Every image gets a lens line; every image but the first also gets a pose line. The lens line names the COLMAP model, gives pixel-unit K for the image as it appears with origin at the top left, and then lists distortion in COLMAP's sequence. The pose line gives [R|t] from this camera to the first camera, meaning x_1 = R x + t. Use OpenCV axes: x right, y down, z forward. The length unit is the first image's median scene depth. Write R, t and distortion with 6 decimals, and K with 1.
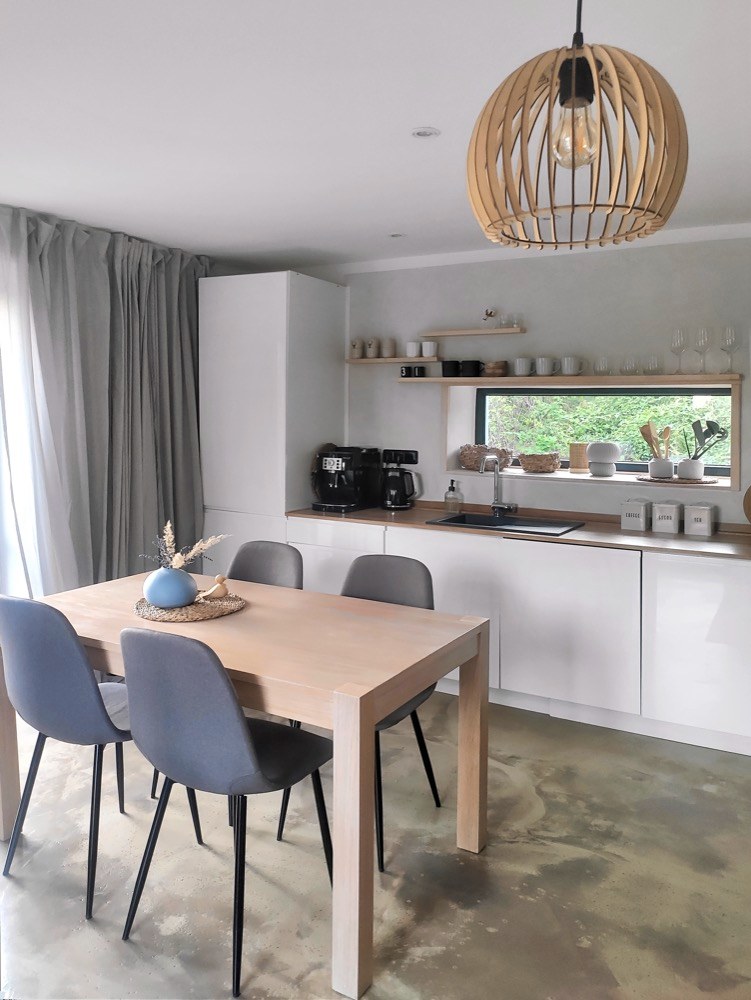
lens RADIAL K [[752.0, 0, 375.5], [0, 752.0, 500.0], [0, 0, 1]] dist [0.070626, -0.105165]
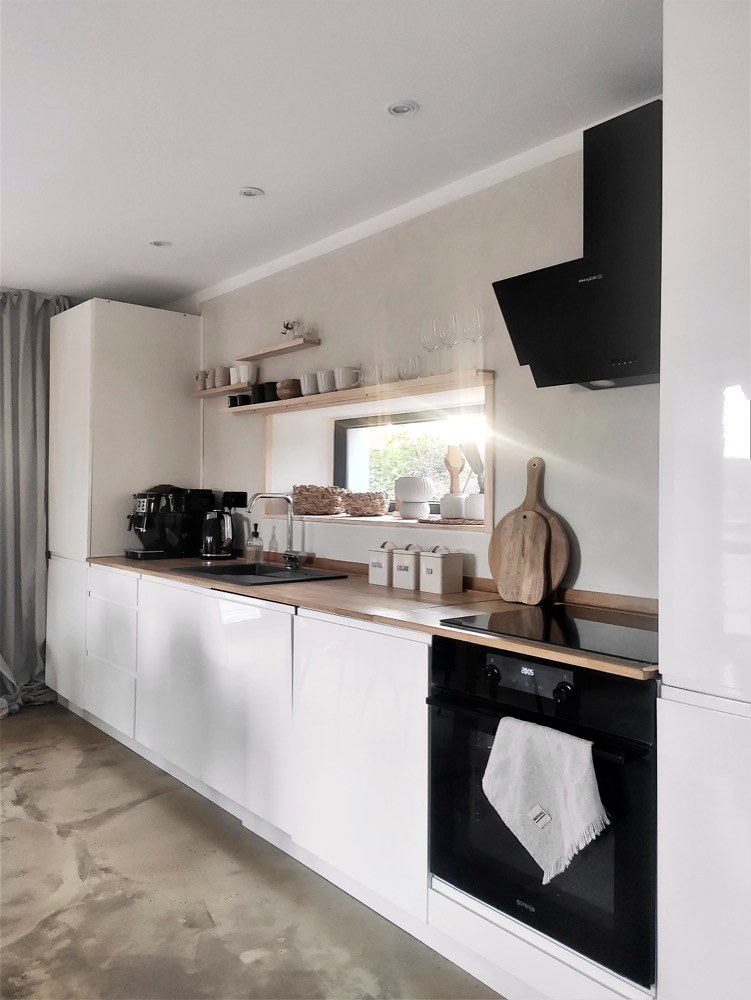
lens RADIAL K [[782.1, 0, 375.5], [0, 782.1, 500.0], [0, 0, 1]] dist [0.003094, 0.002818]
pose [[0.940534, -0.005725, -0.339651, 0.518526], [-0.027960, 0.995161, -0.094199, 0.024672], [0.338547, 0.098094, 0.935822, 0.228698]]
